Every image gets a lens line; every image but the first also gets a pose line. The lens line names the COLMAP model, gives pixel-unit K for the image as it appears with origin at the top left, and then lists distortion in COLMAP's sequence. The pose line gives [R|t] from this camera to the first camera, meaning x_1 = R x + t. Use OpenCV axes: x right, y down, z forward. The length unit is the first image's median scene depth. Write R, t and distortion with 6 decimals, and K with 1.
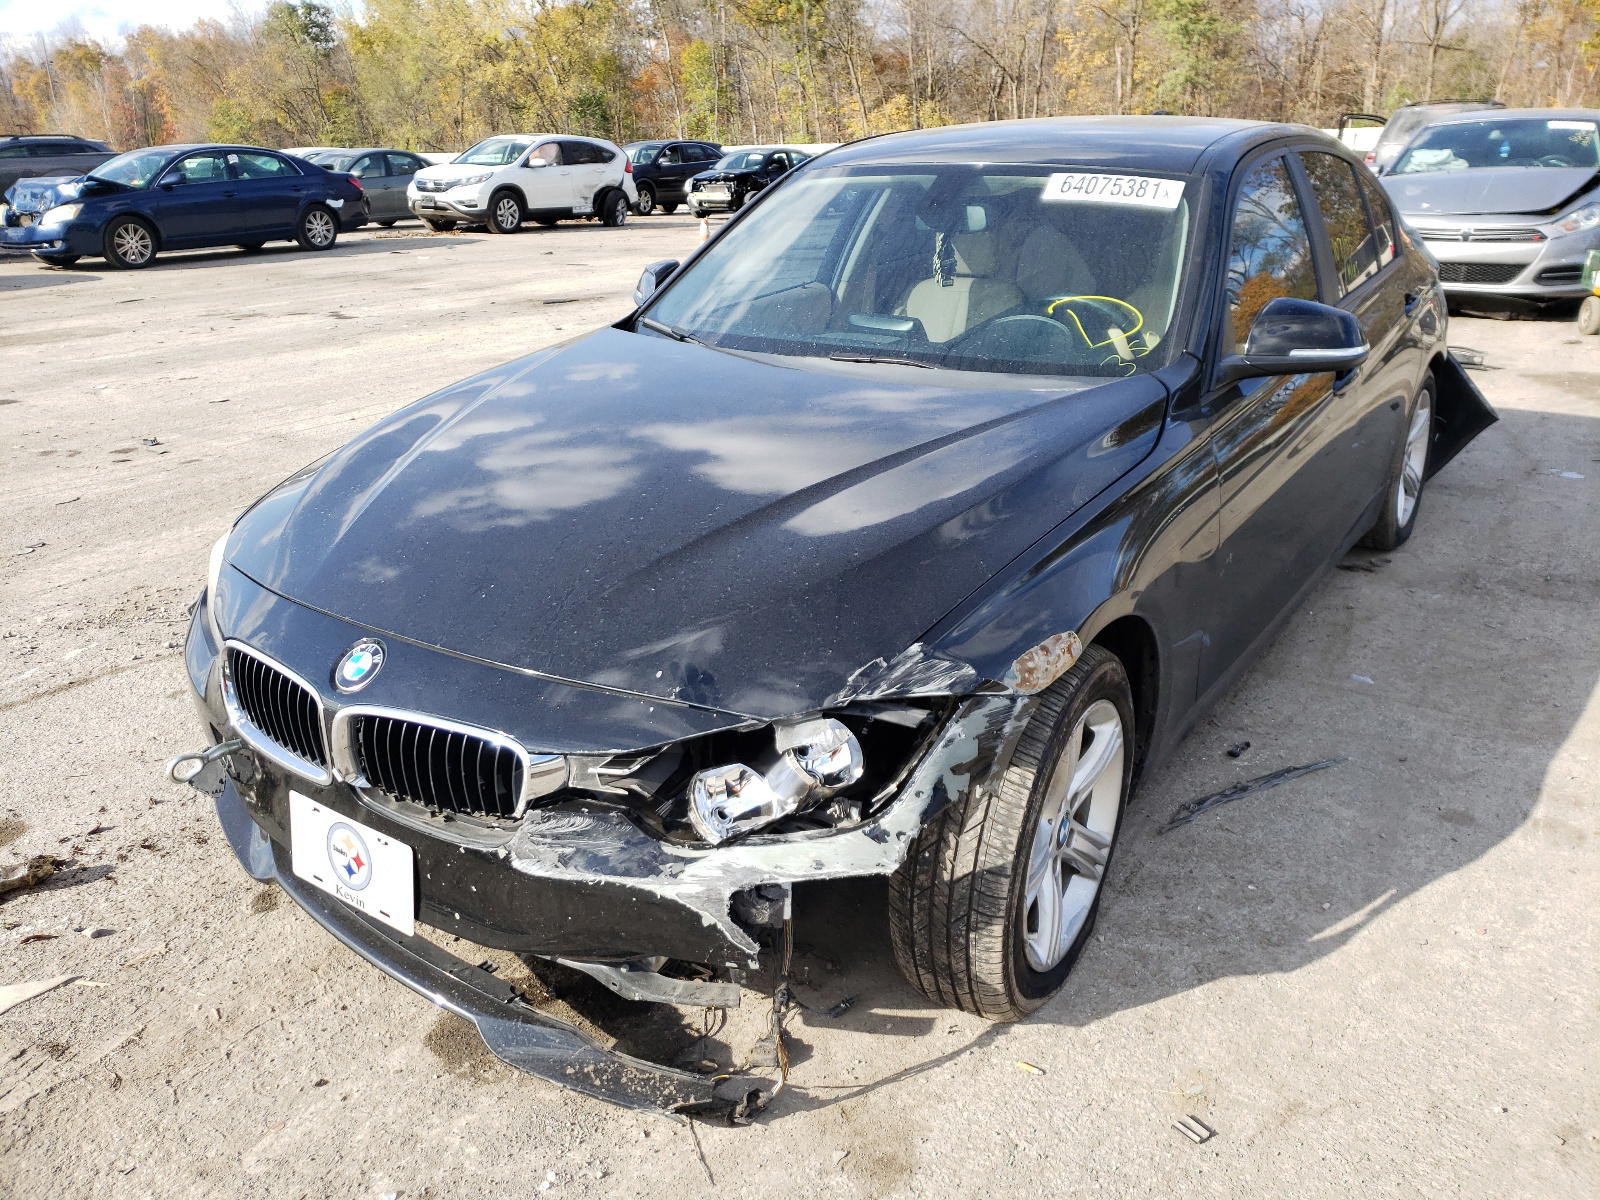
lens RADIAL K [[1221.9, 0, 800.0], [0, 1221.9, 600.0], [0, 0, 1]] dist [-0.037277, 0.000307]
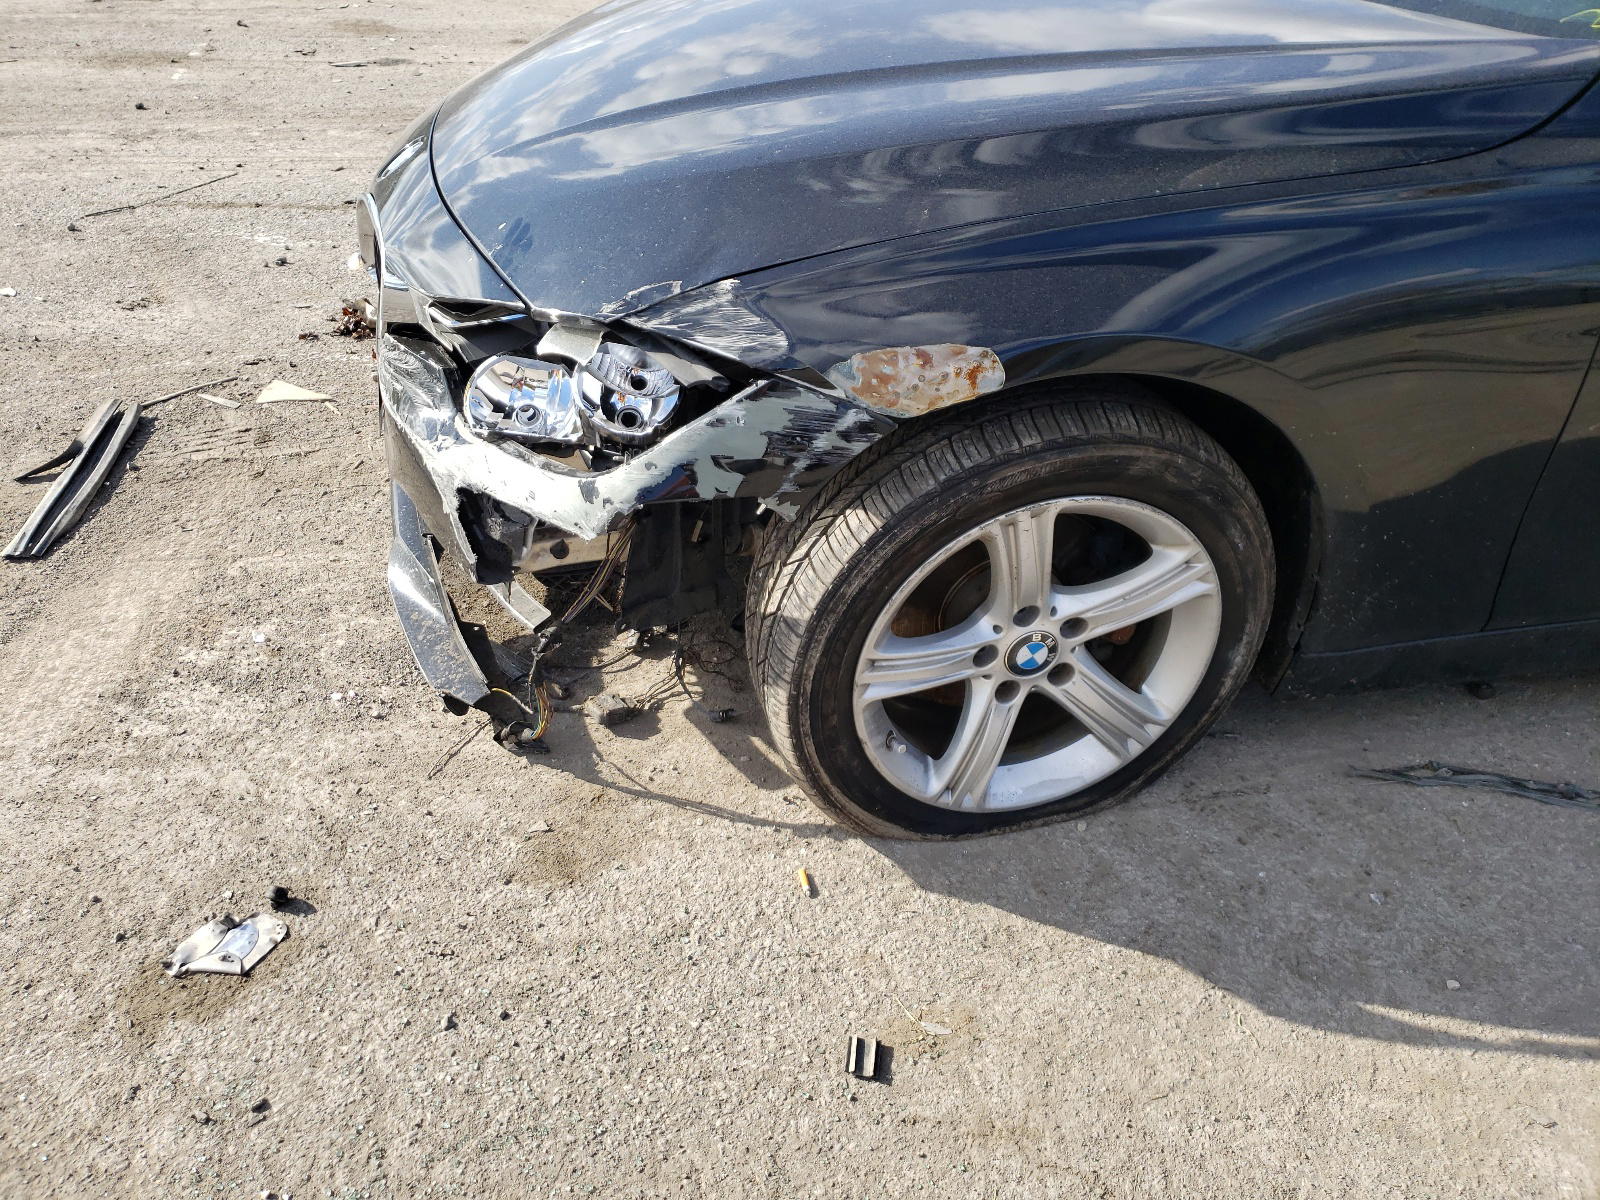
lens RADIAL K [[1240.5, 0, 800.0], [0, 1240.5, 600.0], [0, 0, 1]] dist [0.002687, 0.000460]
pose [[0.725891, 0.426875, -0.539314, 0.588542], [-0.286368, 0.900480, 0.327306, -0.044851], [0.625360, -0.083147, 0.775894, 0.422525]]
